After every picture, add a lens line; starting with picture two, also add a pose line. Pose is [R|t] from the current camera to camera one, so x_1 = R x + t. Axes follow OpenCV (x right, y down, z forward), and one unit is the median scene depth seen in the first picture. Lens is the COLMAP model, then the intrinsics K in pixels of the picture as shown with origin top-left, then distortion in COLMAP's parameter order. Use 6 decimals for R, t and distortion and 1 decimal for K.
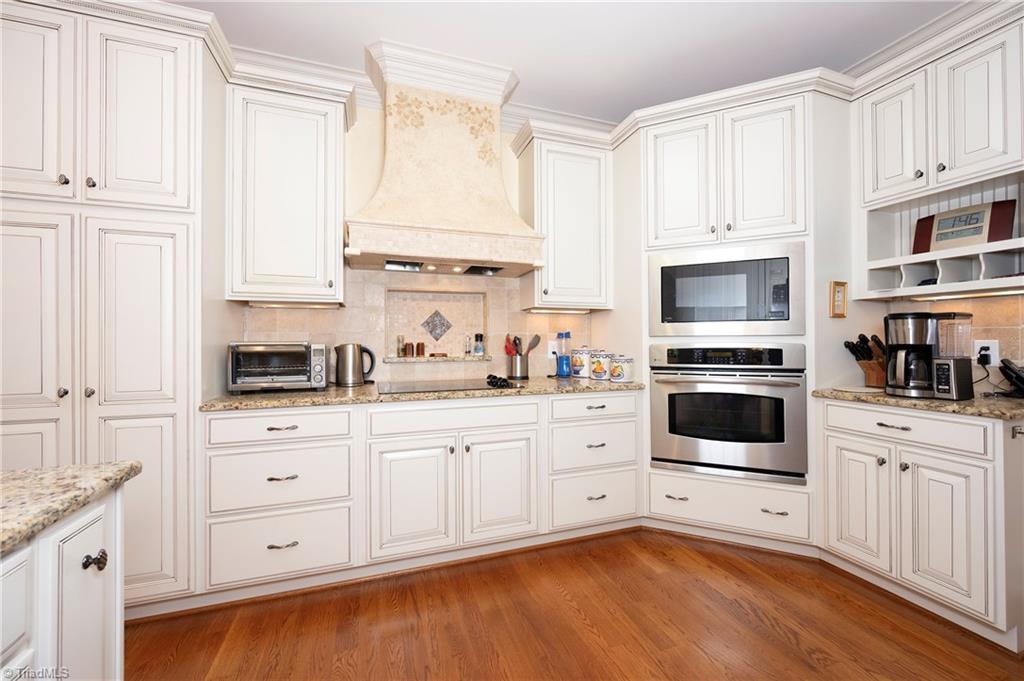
lens RADIAL K [[399.9, 0, 511.5], [0, 399.9, 337.1], [0, 0, 1]] dist [-0.003116, 0.000084]
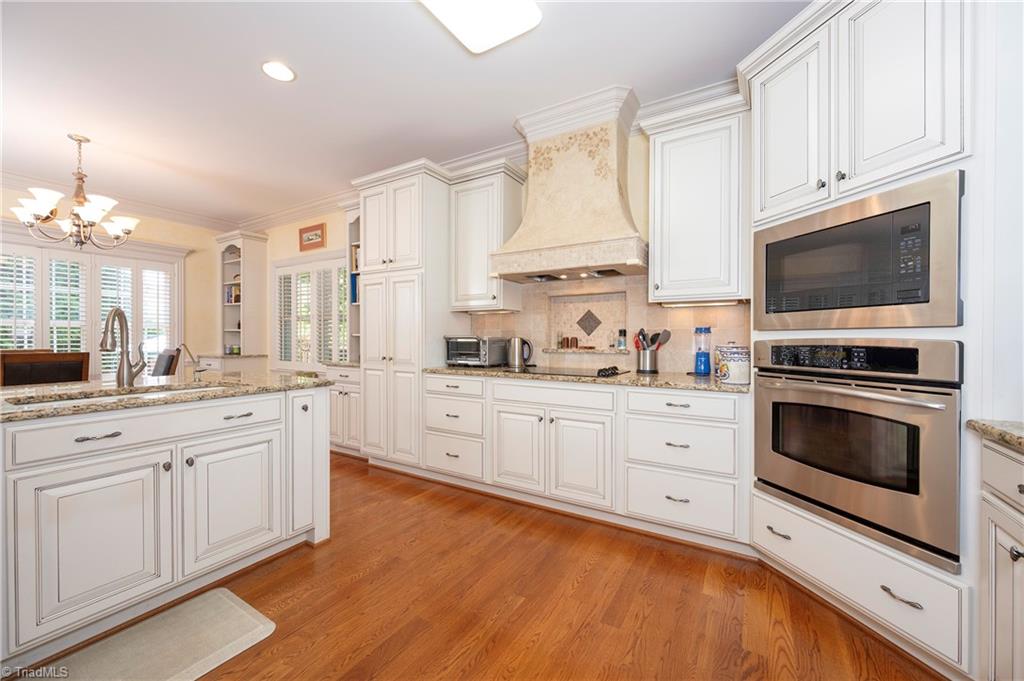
lens RADIAL K [[399.9, 0, 515.4], [0, 399.9, 339.6], [0, 0, 1]] dist [-0.003116, 0.000084]
pose [[0.641790, 0.008993, -0.766828, 0.669673], [0.001981, 0.999908, 0.013385, 0.004918], [0.766878, -0.010109, 0.641713, 0.088714]]
